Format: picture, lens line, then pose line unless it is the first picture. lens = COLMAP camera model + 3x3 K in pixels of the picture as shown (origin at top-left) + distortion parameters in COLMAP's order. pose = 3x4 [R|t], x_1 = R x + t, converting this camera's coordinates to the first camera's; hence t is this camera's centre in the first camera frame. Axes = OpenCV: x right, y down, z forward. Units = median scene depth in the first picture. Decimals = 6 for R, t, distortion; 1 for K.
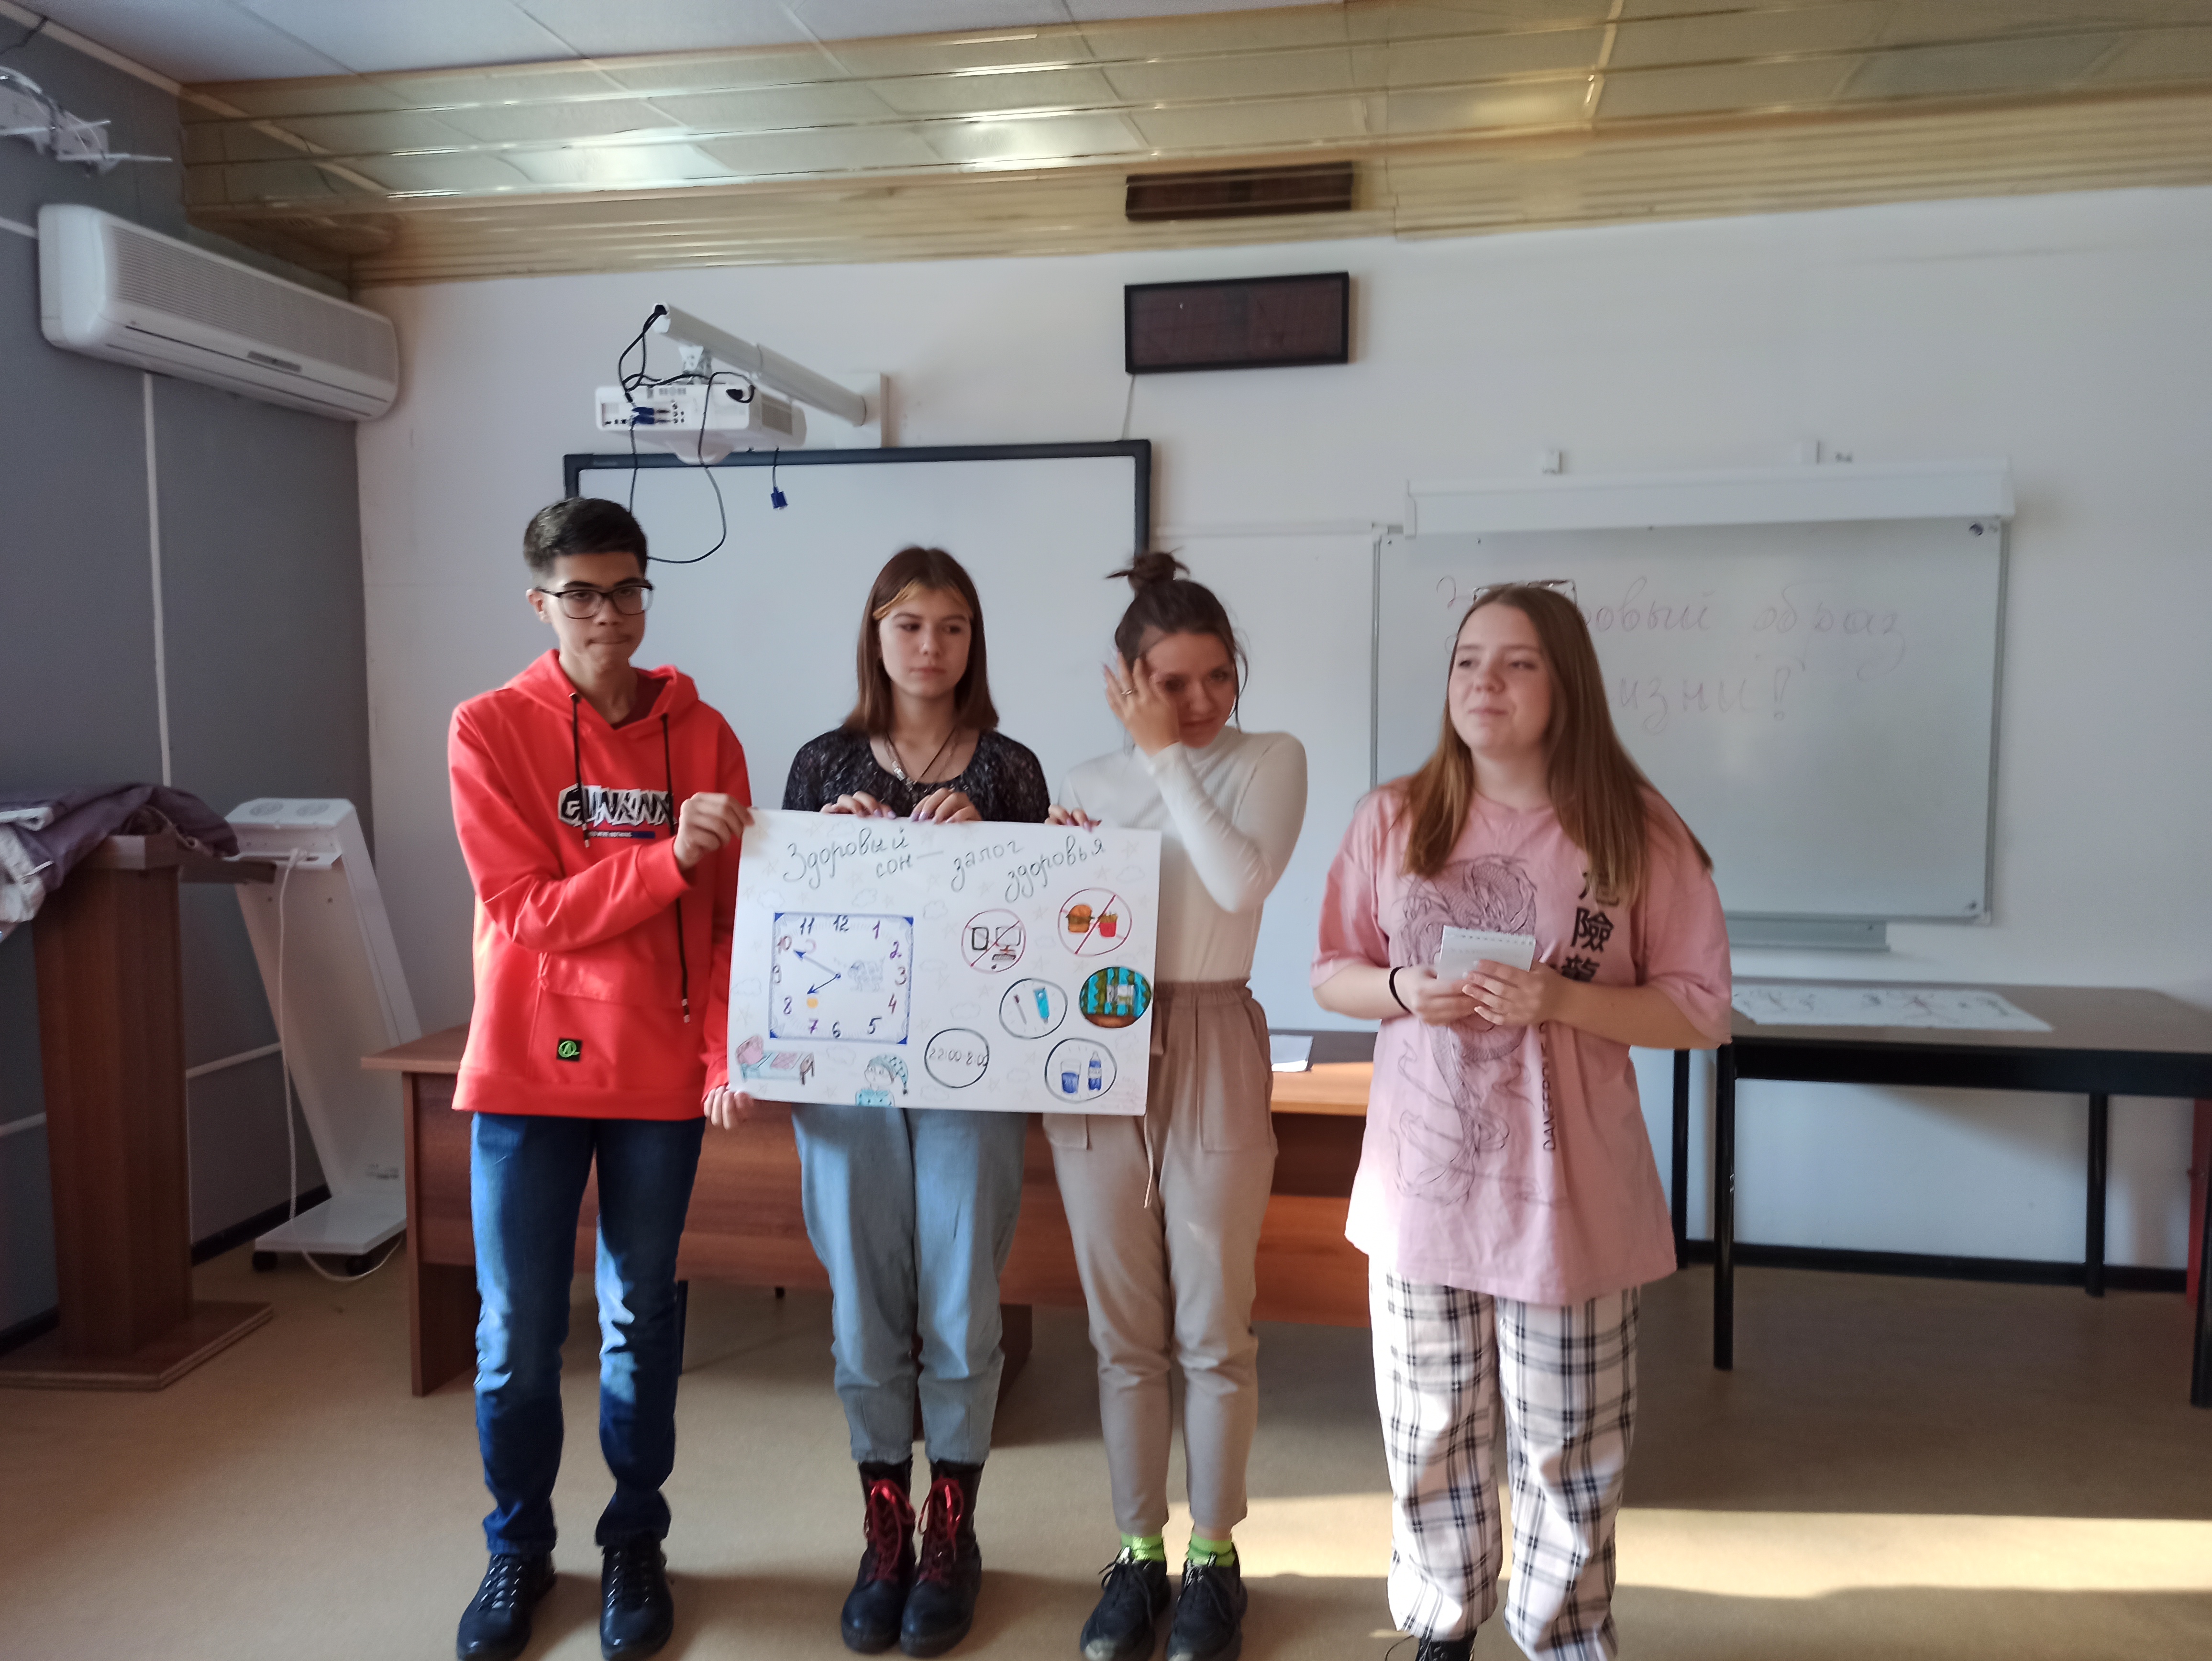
lens RADIAL K [[1699.8, 0, 1112.1], [0, 1699.8, 830.3], [0, 0, 1]] dist [0.038048, -0.025089]
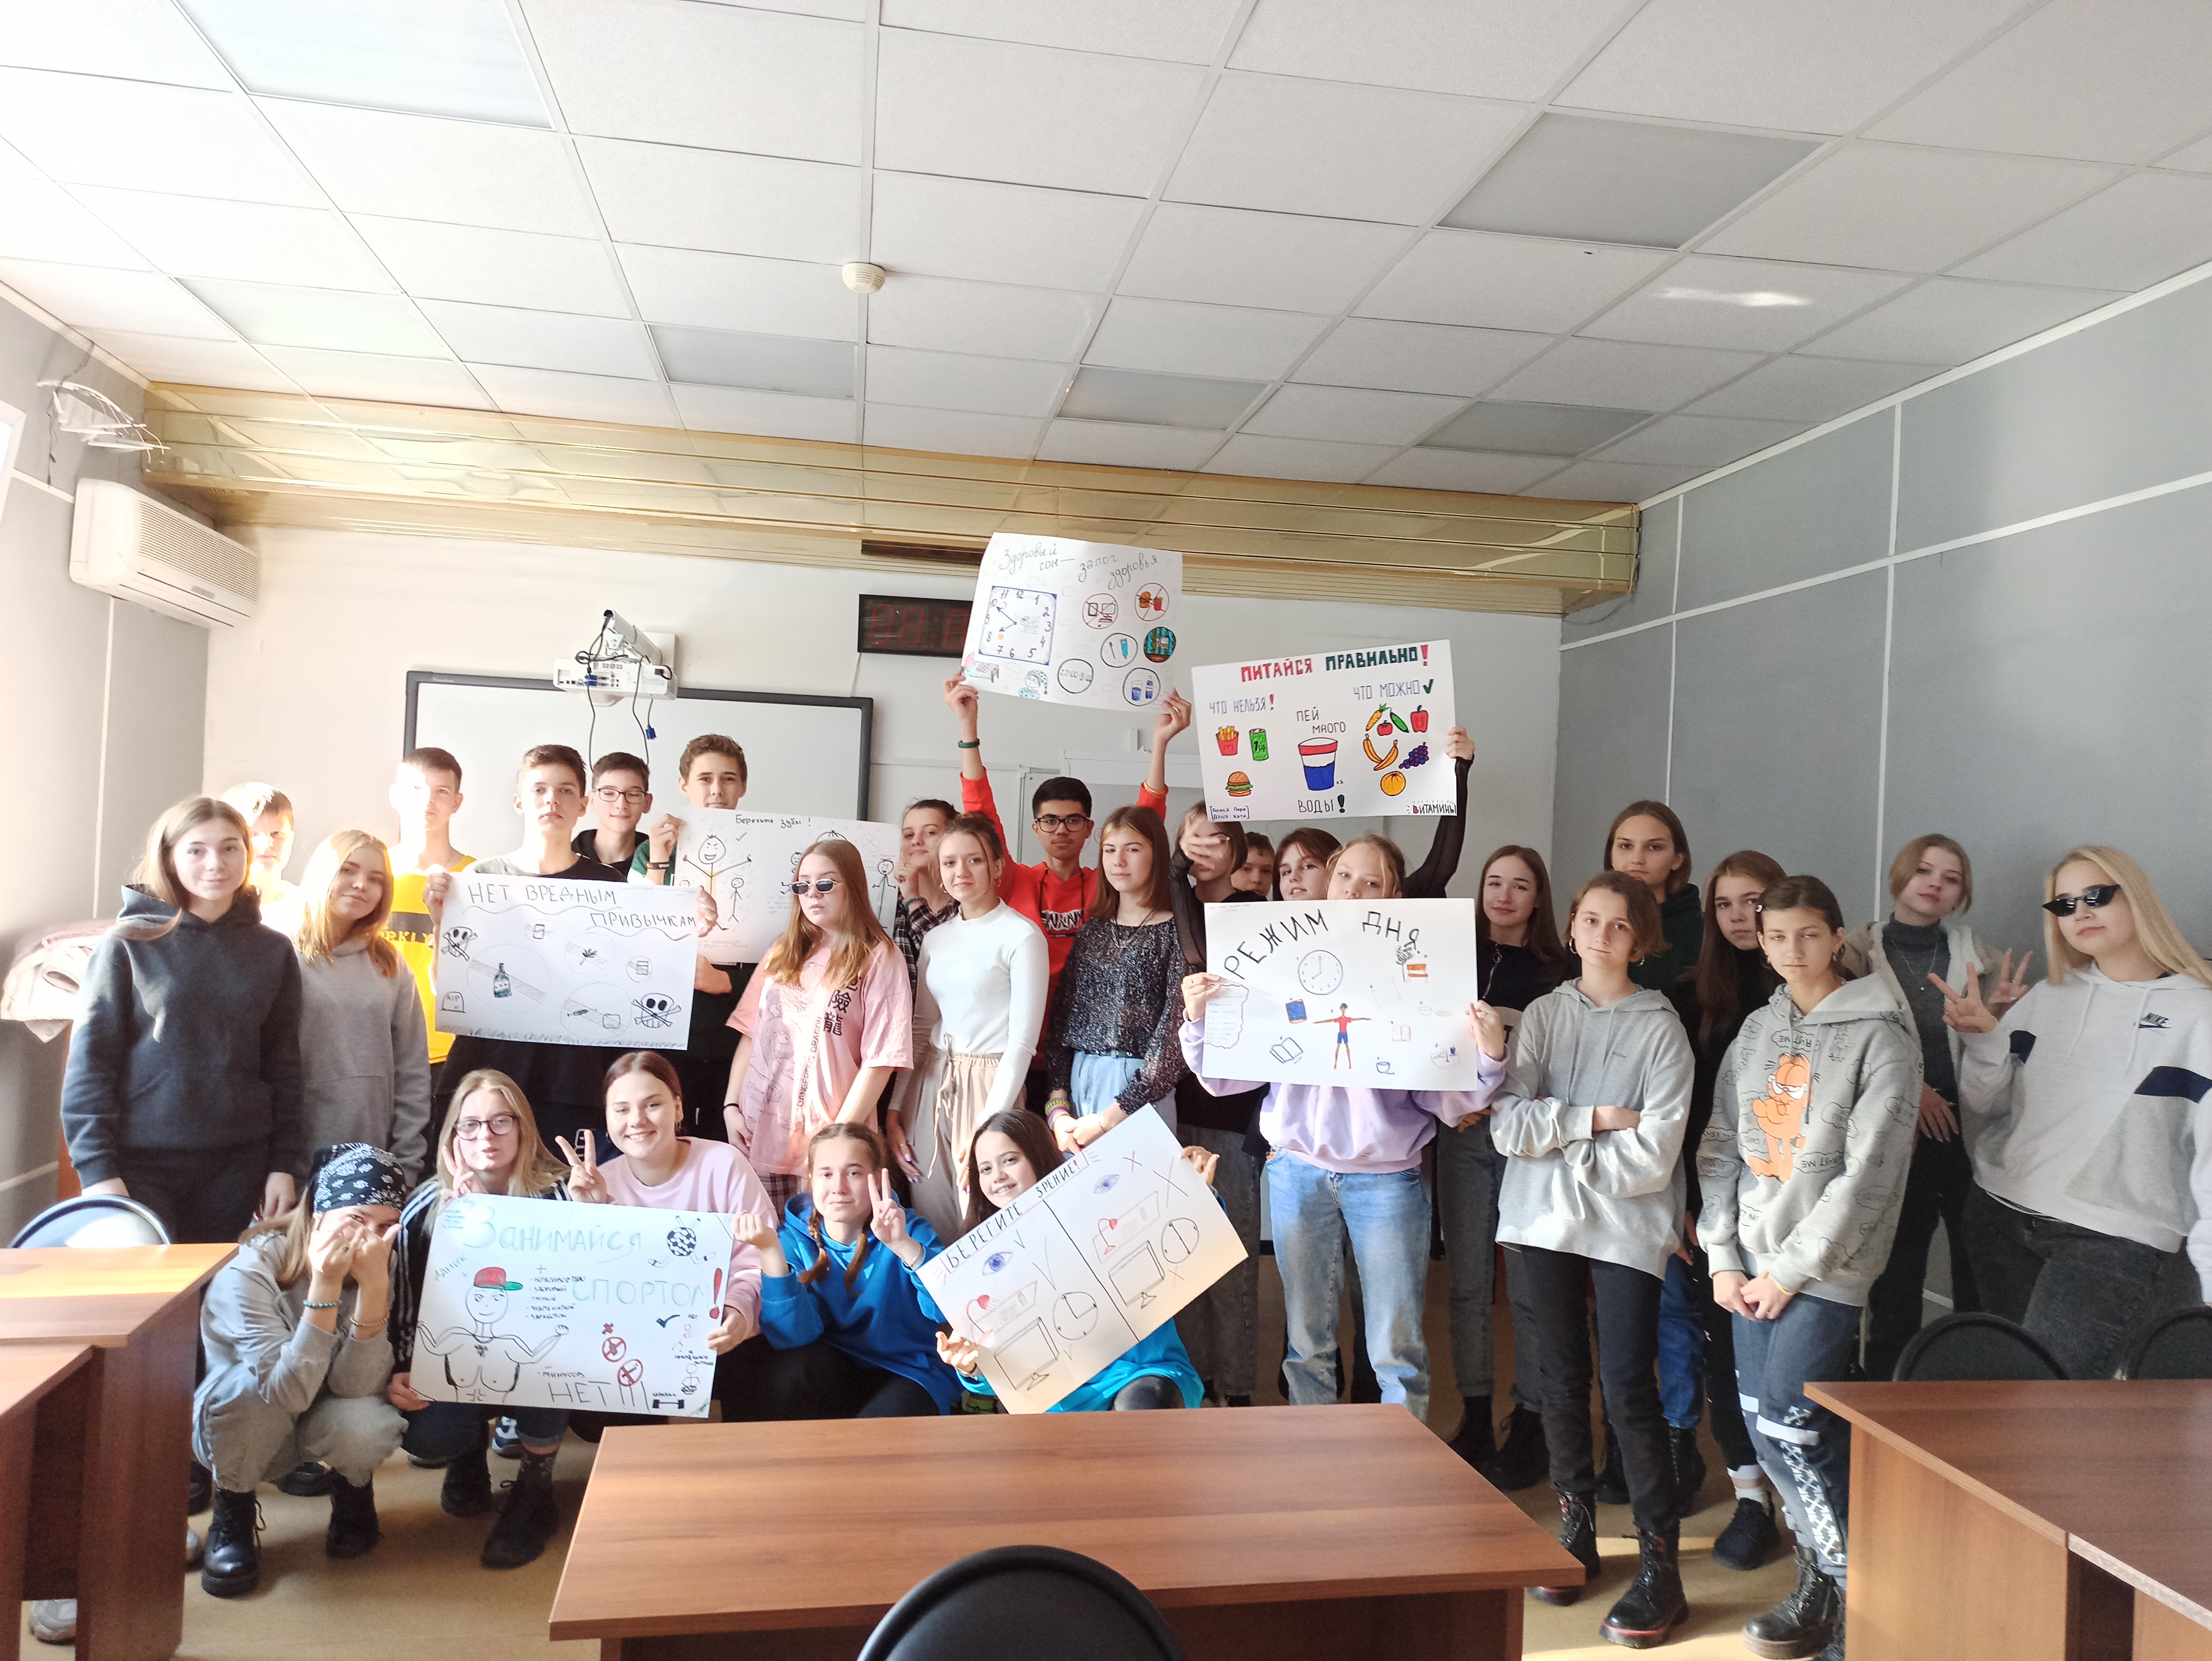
lens RADIAL K [[1699.8, 0, 1123.3], [0, 1699.8, 827.3], [0, 0, 1]] dist [0.038048, -0.025089]
pose [[0.940497, 0.045542, 0.336736, -0.285922], [-0.014706, 0.995505, -0.093565, 0.015254], [-0.339483, 0.083046, 0.936939, -0.469460]]
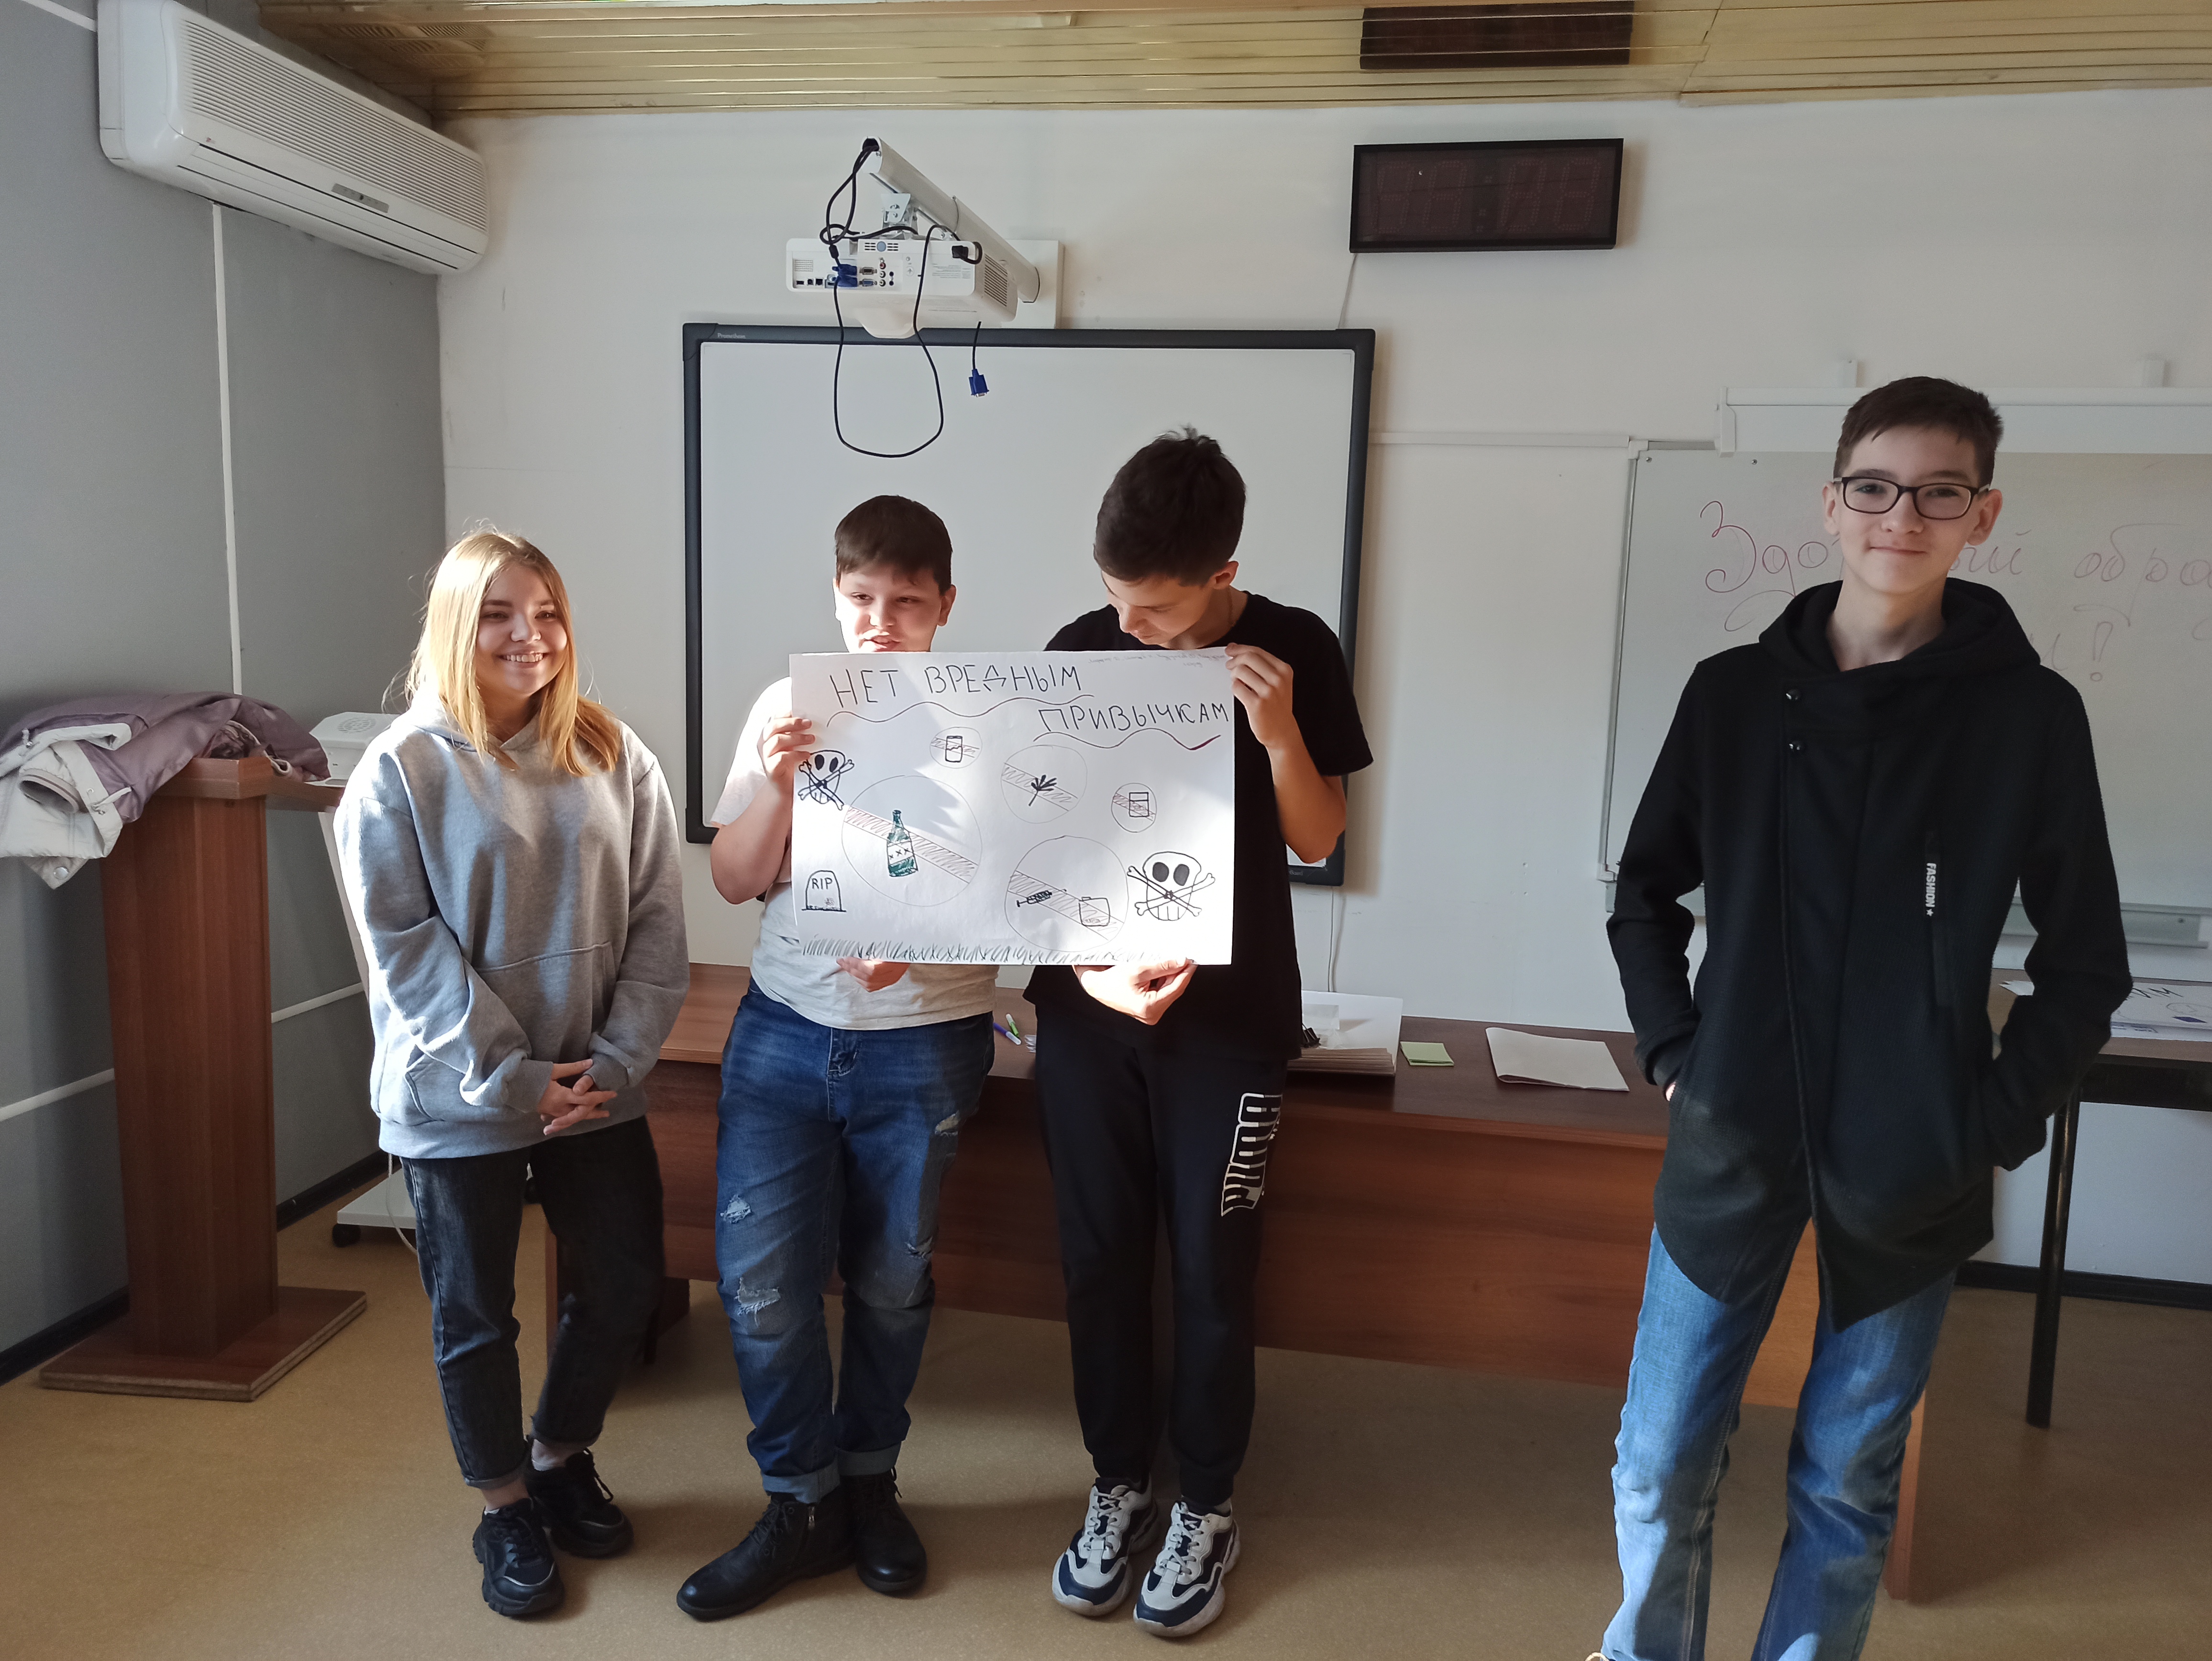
lens RADIAL K [[1699.8, 0, 1113.9], [0, 1699.8, 838.9], [0, 0, 1]] dist [0.038048, -0.025089]
pose [[0.999237, 0.032890, 0.021061, -0.130686], [-0.034116, 0.997570, 0.060753, -0.020914], [-0.019012, -0.061425, 0.997931, 0.130249]]
